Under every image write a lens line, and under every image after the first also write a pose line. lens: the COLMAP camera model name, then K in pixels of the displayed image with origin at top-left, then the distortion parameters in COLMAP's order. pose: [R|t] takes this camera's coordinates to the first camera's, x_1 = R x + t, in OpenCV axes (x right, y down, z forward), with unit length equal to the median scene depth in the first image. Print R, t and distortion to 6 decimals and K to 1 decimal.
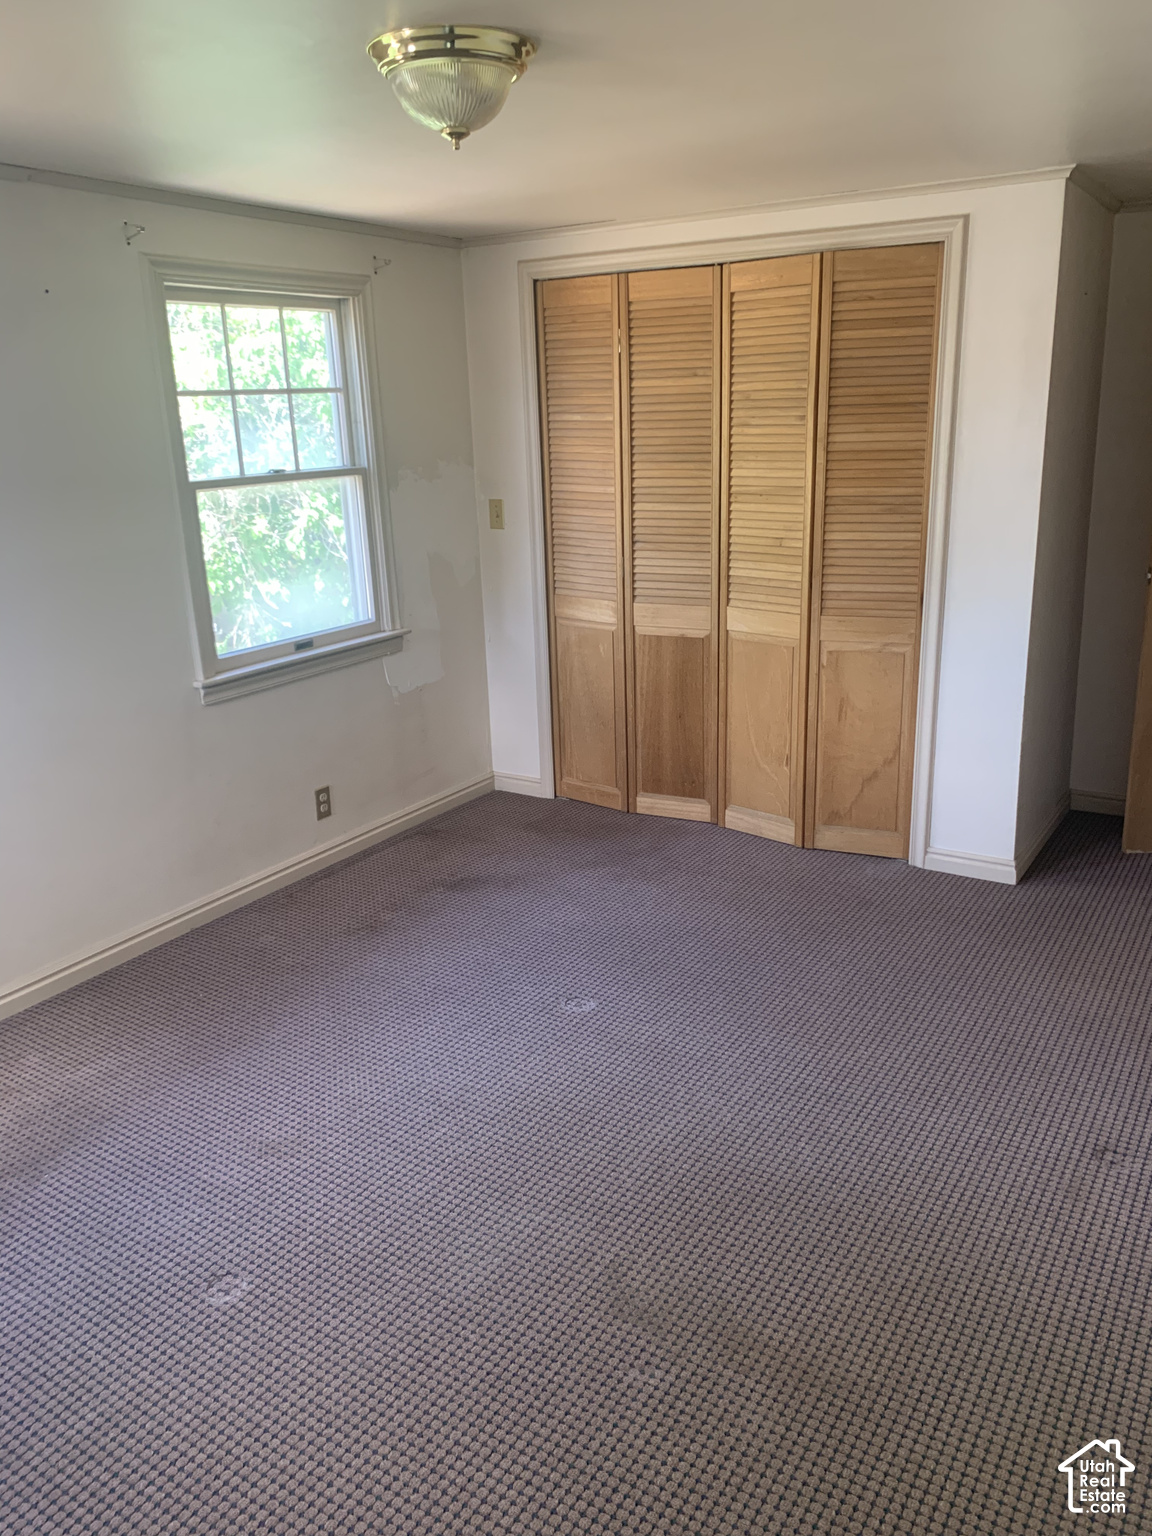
lens RADIAL K [[1177.6, 0, 582.1], [0, 1177.6, 766.5], [0, 0, 1]] dist [0.037881, -0.057789]
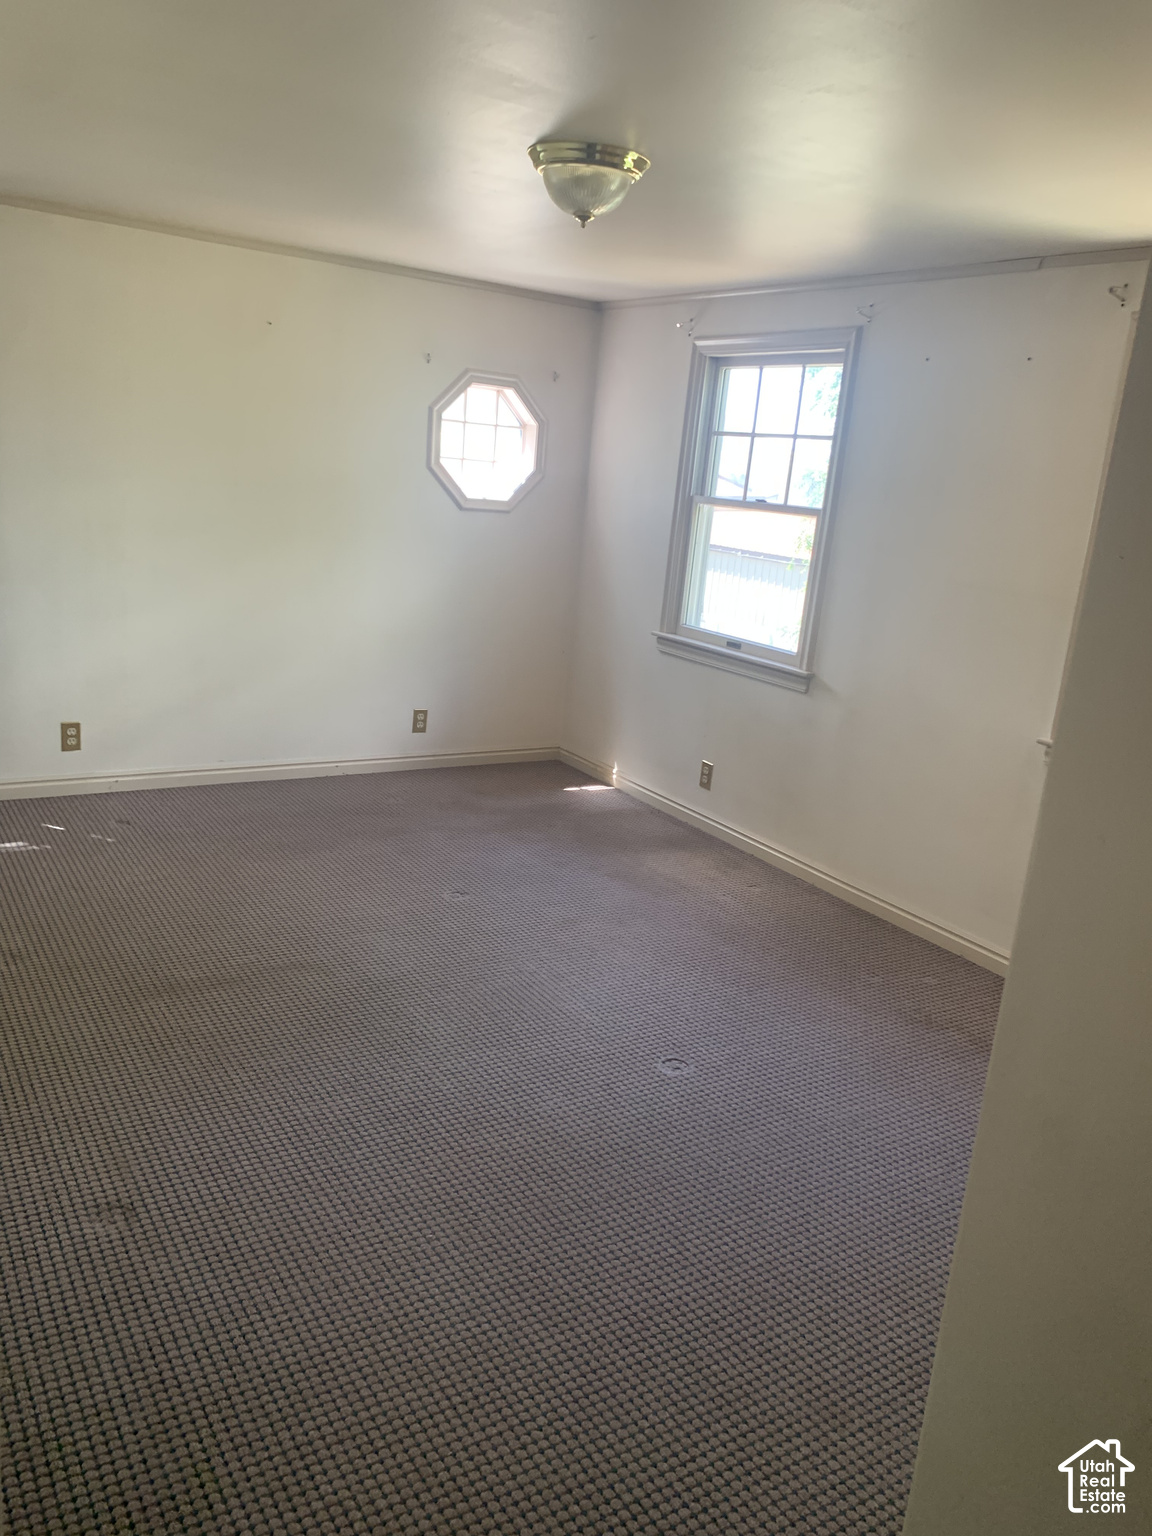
lens RADIAL K [[1177.6, 0, 582.1], [0, 1177.6, 766.5], [0, 0, 1]] dist [0.037881, -0.057789]
pose [[-0.423643, 0.220315, -0.878629, 0.926137], [-0.332800, 0.864279, 0.377181, -0.405743], [0.842479, 0.452198, -0.292825, 1.313210]]
